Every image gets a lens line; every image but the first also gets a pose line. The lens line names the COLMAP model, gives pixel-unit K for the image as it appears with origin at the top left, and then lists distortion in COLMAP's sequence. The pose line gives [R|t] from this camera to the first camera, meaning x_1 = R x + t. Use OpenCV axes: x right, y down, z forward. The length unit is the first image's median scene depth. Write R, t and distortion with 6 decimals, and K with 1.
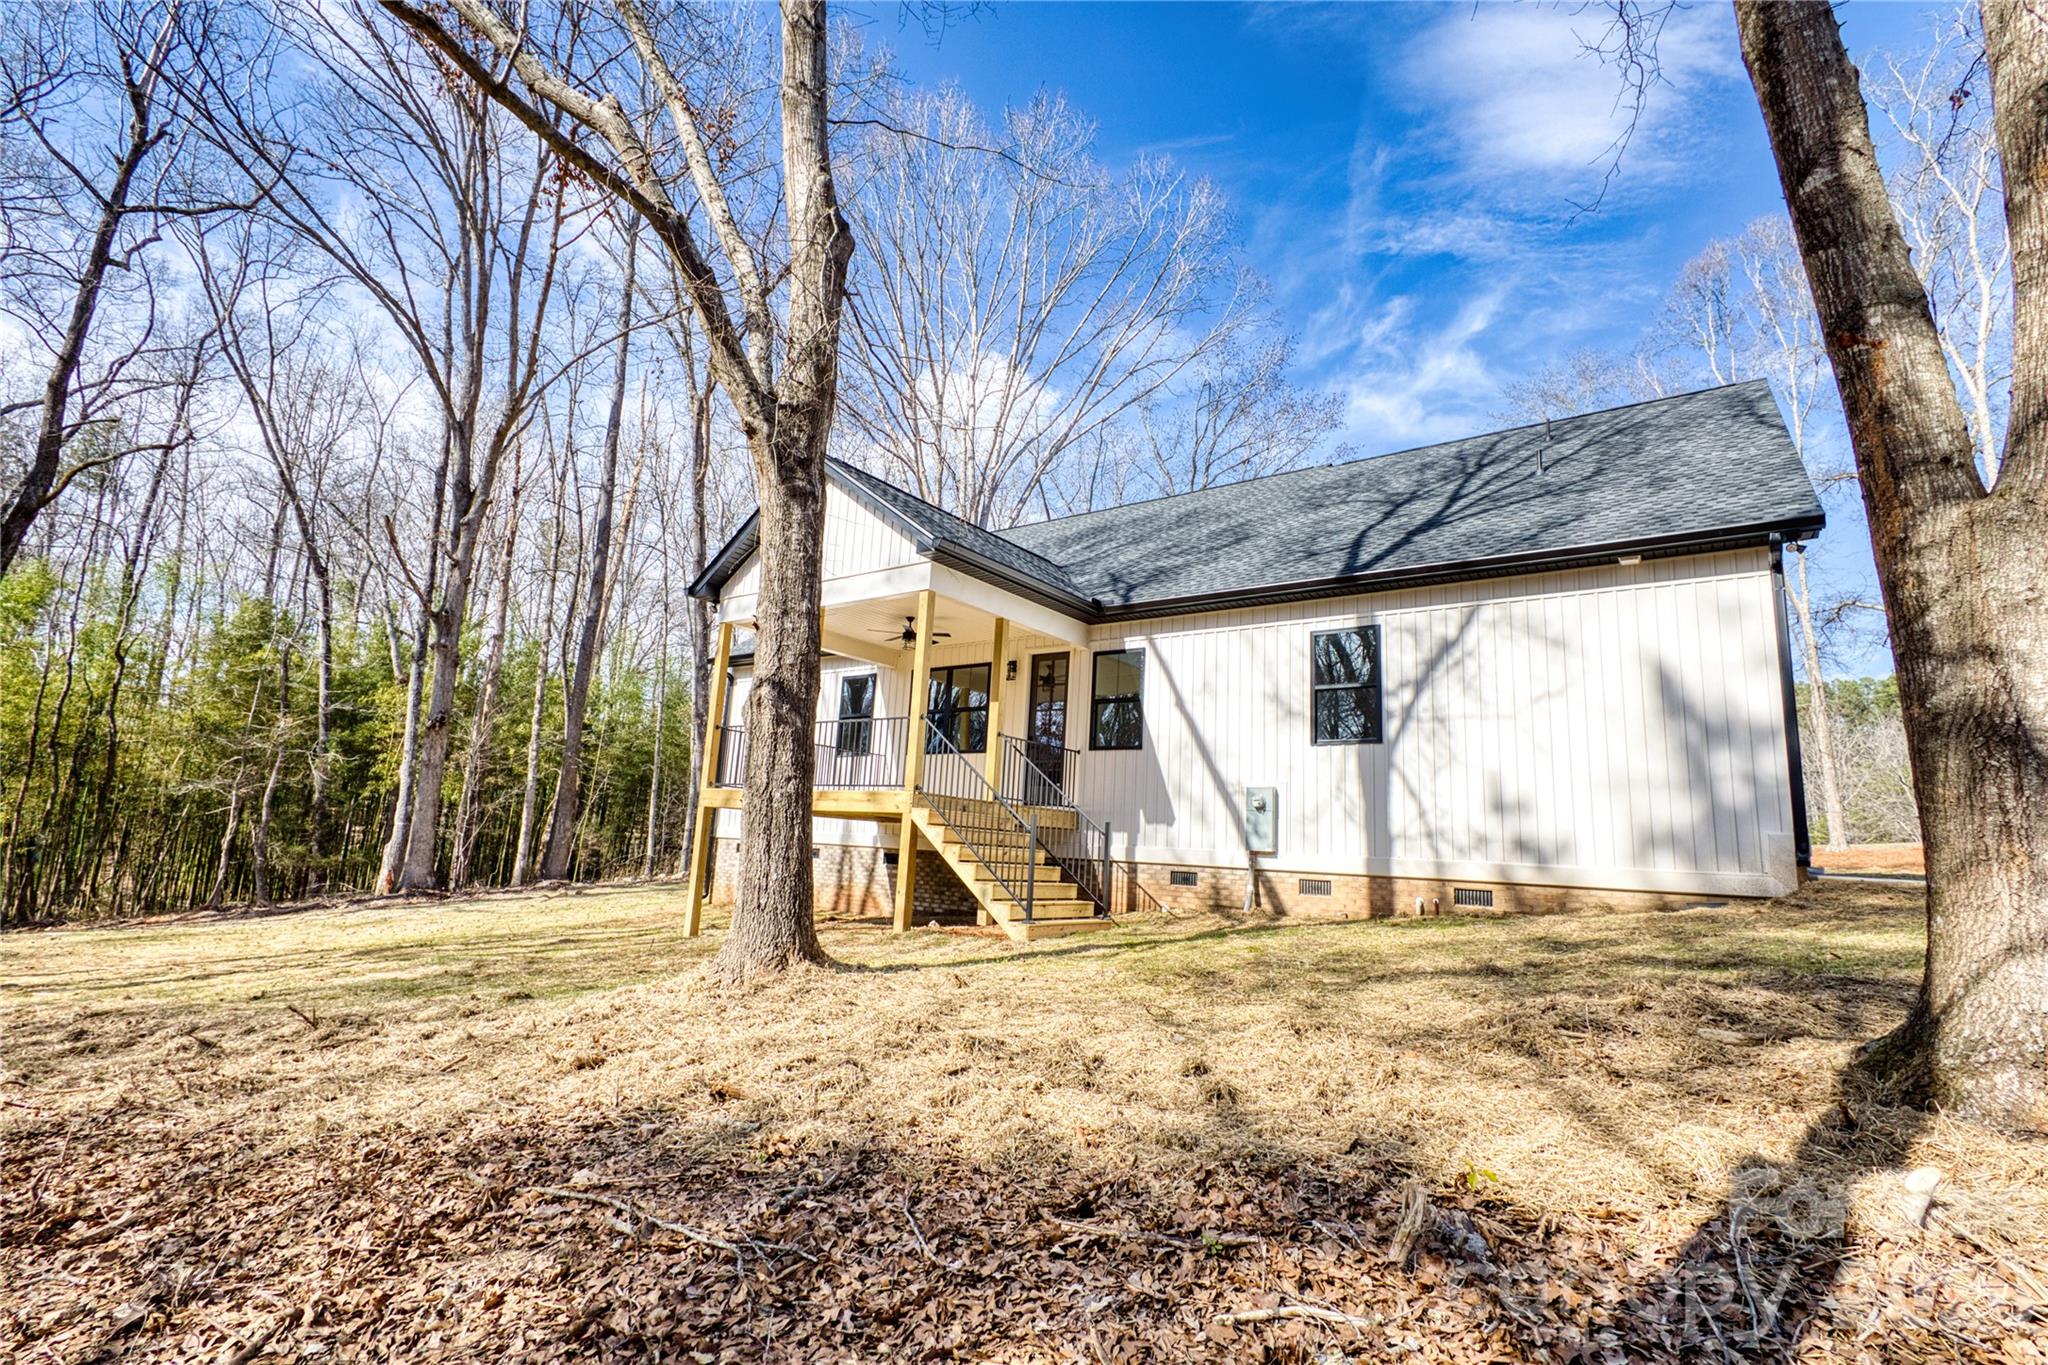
lens RADIAL K [[951.2, 0, 1029.1], [0, 951.2, 682.3], [0, 0, 1]] dist [-0.001885, -0.000848]
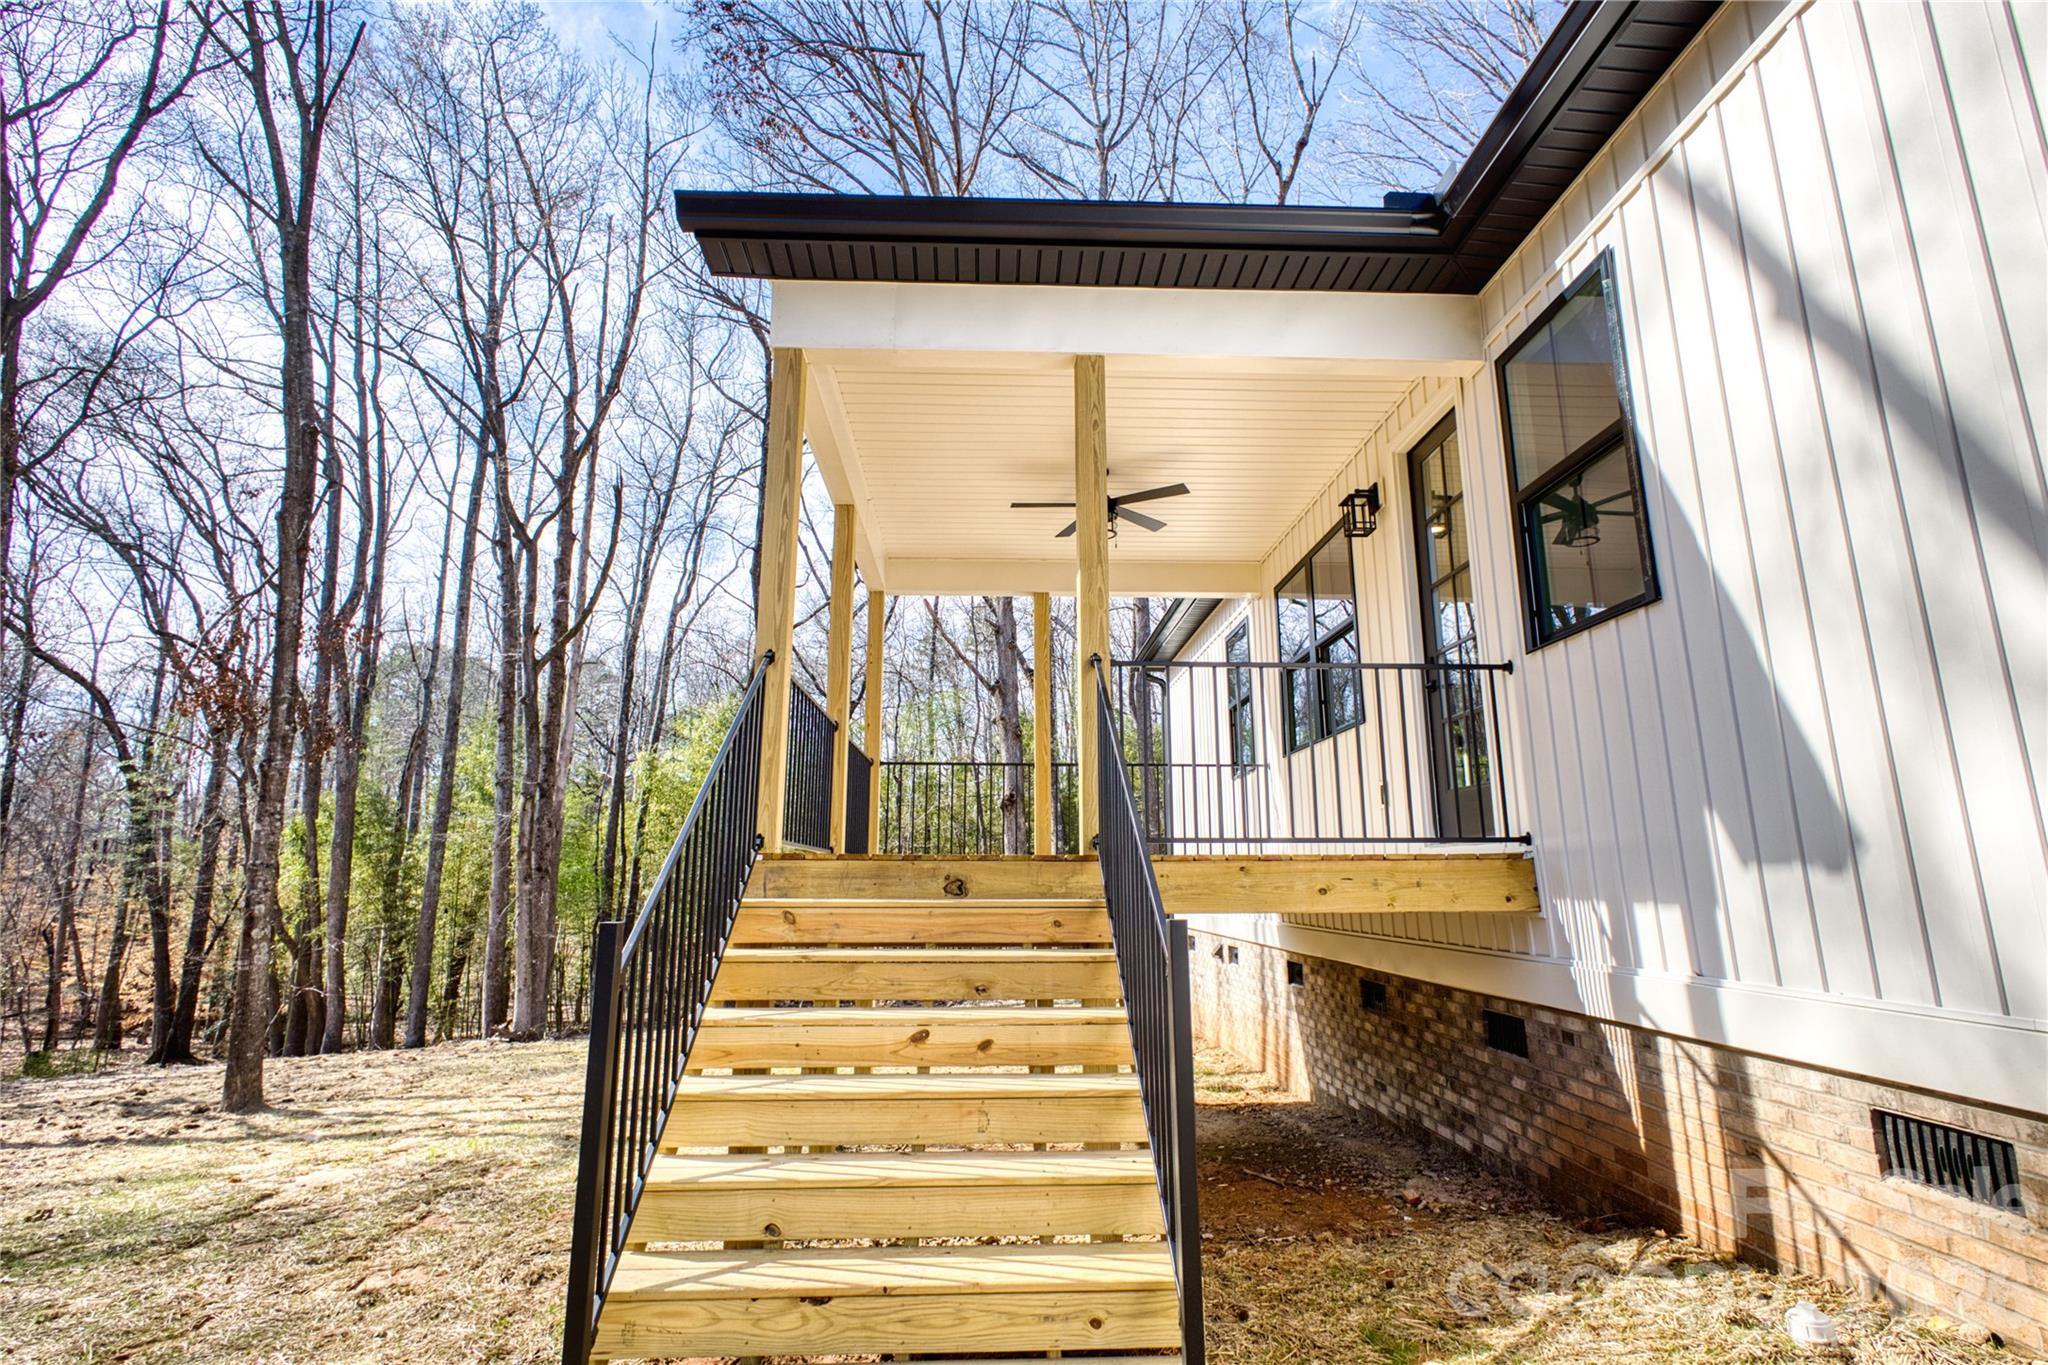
lens RADIAL K [[951.2, 0, 1014.9], [0, 951.2, 673.7], [0, 0, 1]] dist [-0.001885, -0.000848]
pose [[0.638425, -0.205298, -0.741800, 0.191259], [0.169963, 0.977583, -0.124275, 0.091077], [0.750684, -0.046738, 0.659006, 0.685836]]
